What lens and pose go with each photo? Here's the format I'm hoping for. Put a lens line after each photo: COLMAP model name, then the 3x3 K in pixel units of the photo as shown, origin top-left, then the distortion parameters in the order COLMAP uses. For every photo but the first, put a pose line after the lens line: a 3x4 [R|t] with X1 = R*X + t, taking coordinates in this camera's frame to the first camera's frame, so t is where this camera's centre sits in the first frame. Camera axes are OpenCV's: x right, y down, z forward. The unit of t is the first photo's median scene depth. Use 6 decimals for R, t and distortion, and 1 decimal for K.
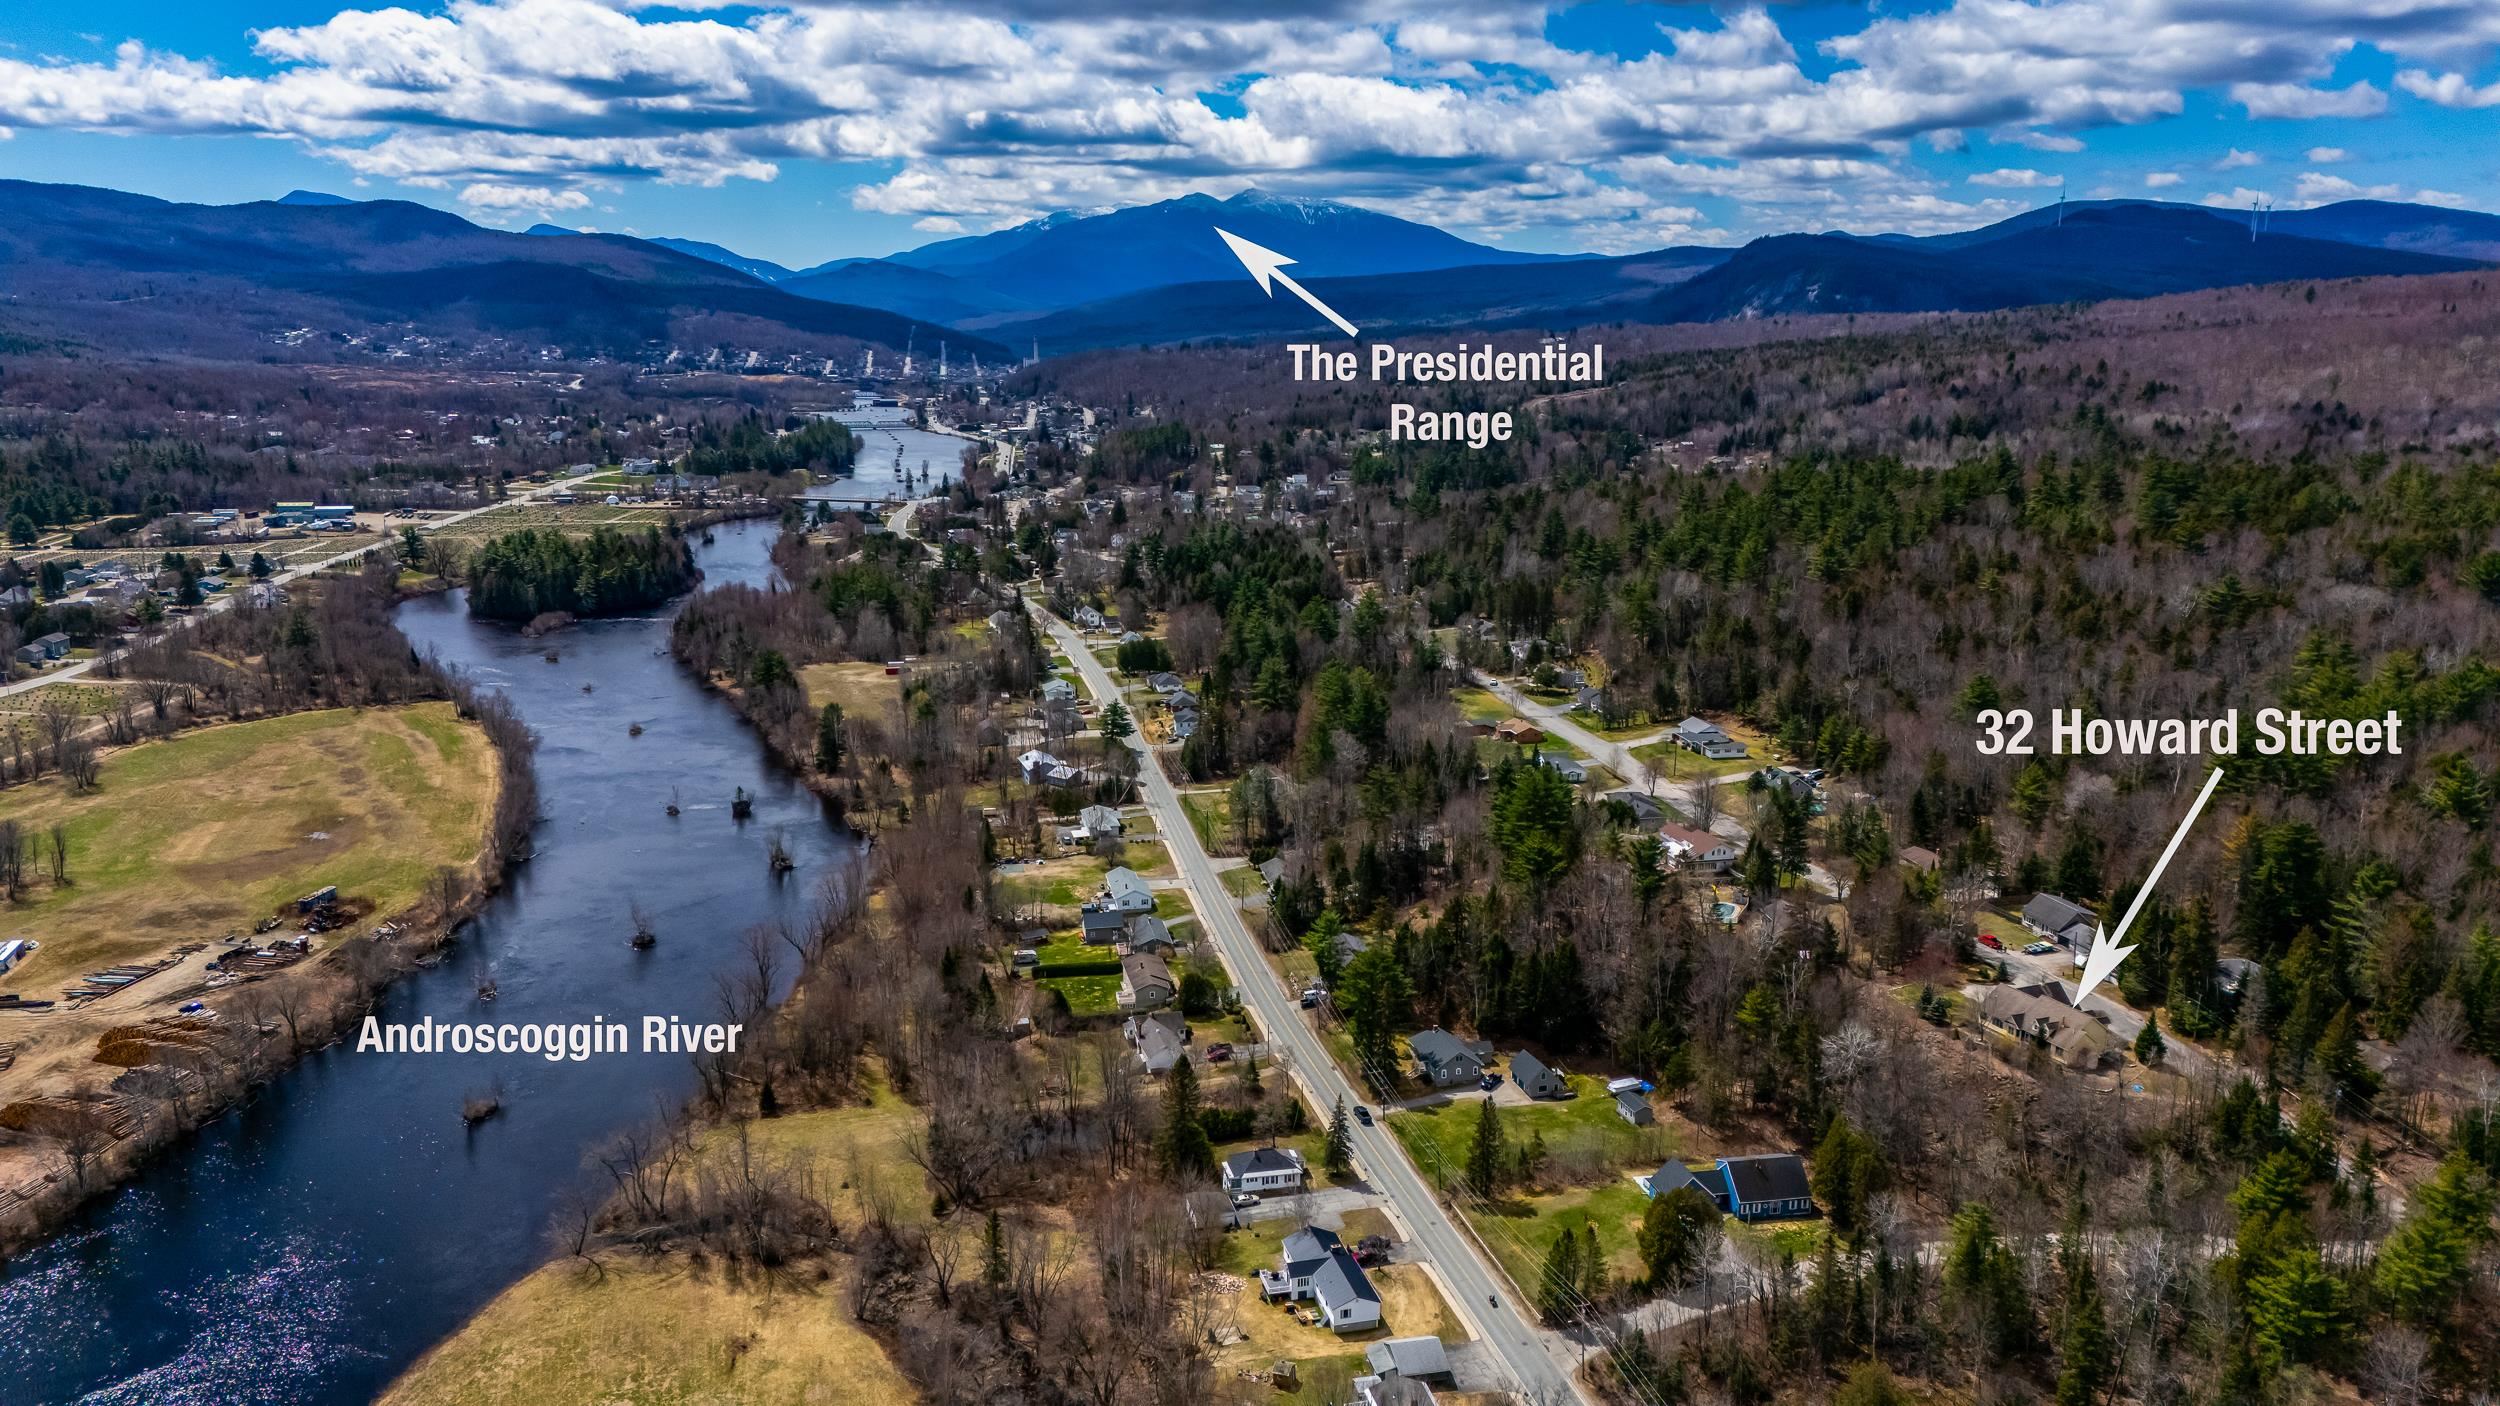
lens RADIAL K [[1820.7, 0, 1252.7], [0, 1820.7, 692.2], [0, 0, 1]] dist [0.097911, -0.088656]
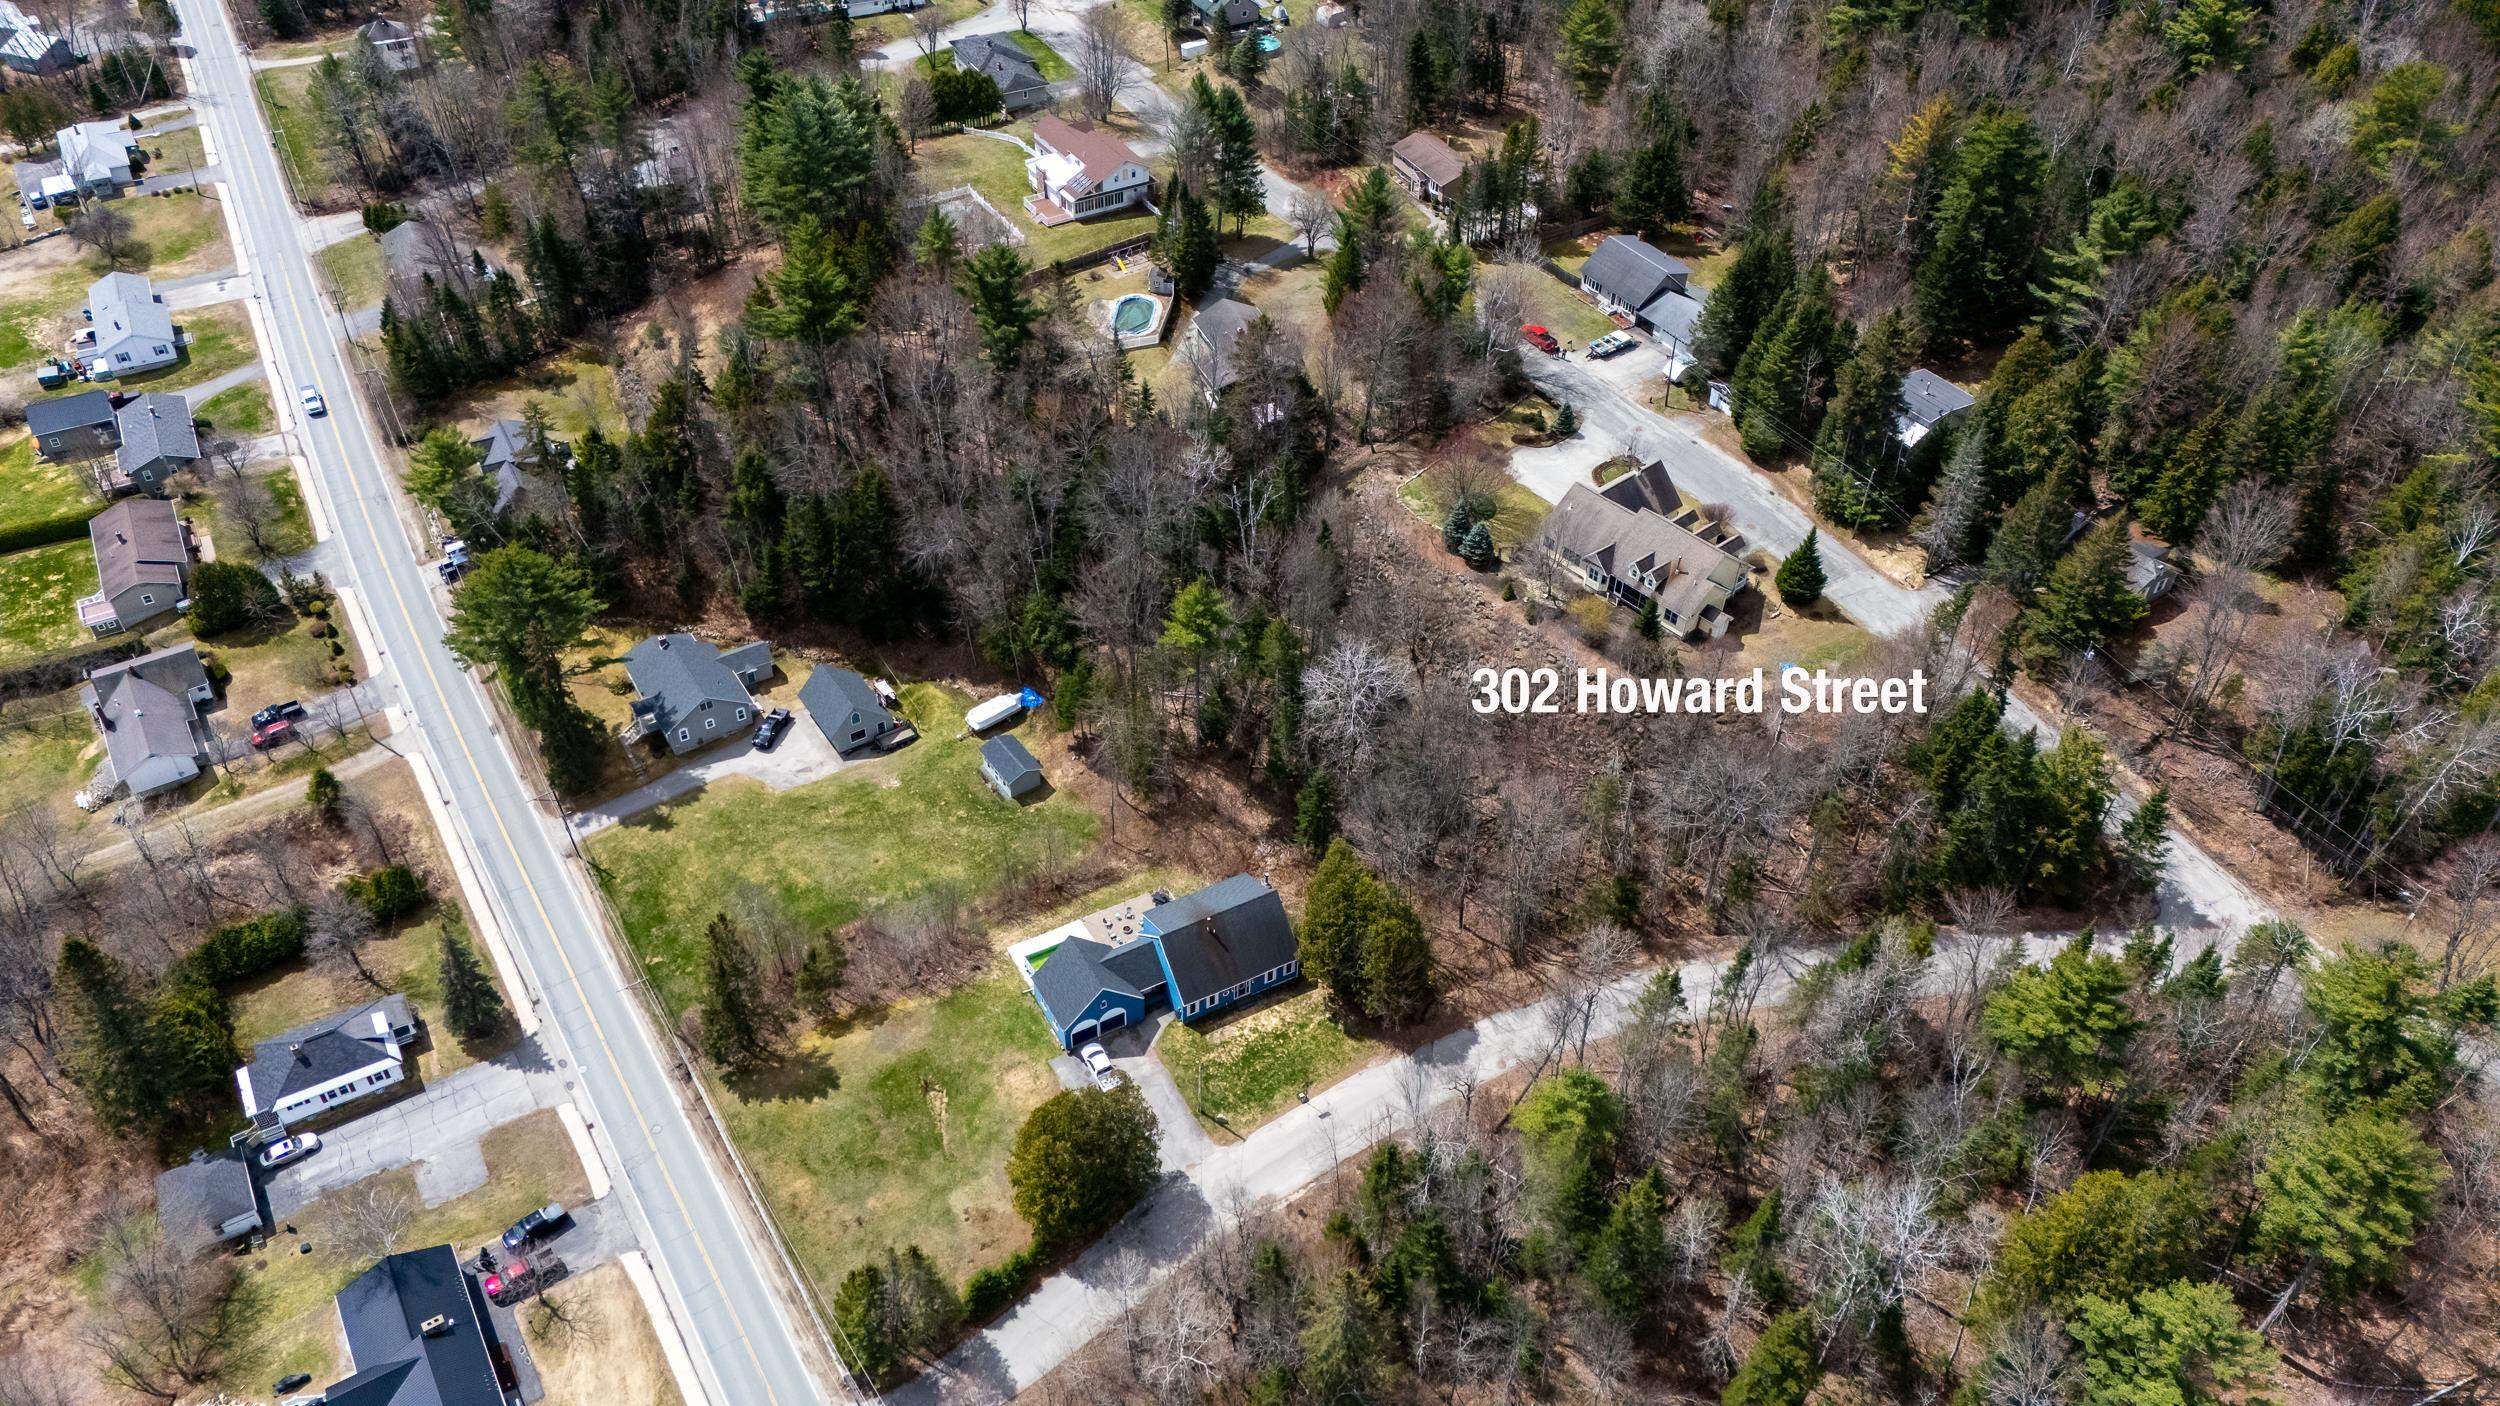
lens RADIAL K [[1820.7, 0, 1252.7], [0, 1820.7, 692.2], [0, 0, 1]] dist [0.097911, -0.088656]
pose [[0.954336, -0.189273, 0.231122, 0.144245], [0.053849, 0.869993, 0.490114, -0.076262], [-0.293840, -0.455288, 0.840458, 0.468850]]
